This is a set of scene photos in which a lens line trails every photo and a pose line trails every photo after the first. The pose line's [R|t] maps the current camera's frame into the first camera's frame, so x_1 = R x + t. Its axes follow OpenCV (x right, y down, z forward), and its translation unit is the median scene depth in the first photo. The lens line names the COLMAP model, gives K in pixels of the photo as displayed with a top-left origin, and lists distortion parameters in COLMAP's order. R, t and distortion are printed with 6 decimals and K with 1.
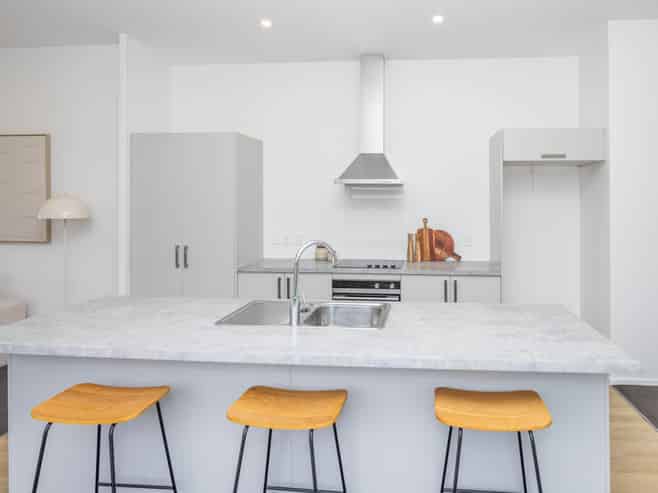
lens RADIAL K [[456.0, 0, 329.2], [0, 456.0, 242.9], [0, 0, 1]] dist [0.005559, 0.000936]
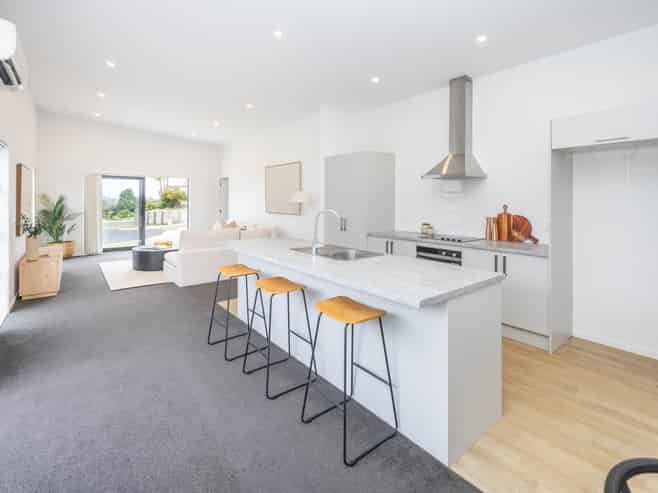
lens RADIAL K [[316.4, 0, 328.3], [0, 316.4, 246.9], [0, 0, 1]] dist [-0.026362, -0.000573]
pose [[0.694182, 0.103944, -0.712255, 0.506727], [-0.067099, 0.994554, 0.079745, 0.022053], [0.716665, -0.007566, 0.697376, 0.094711]]
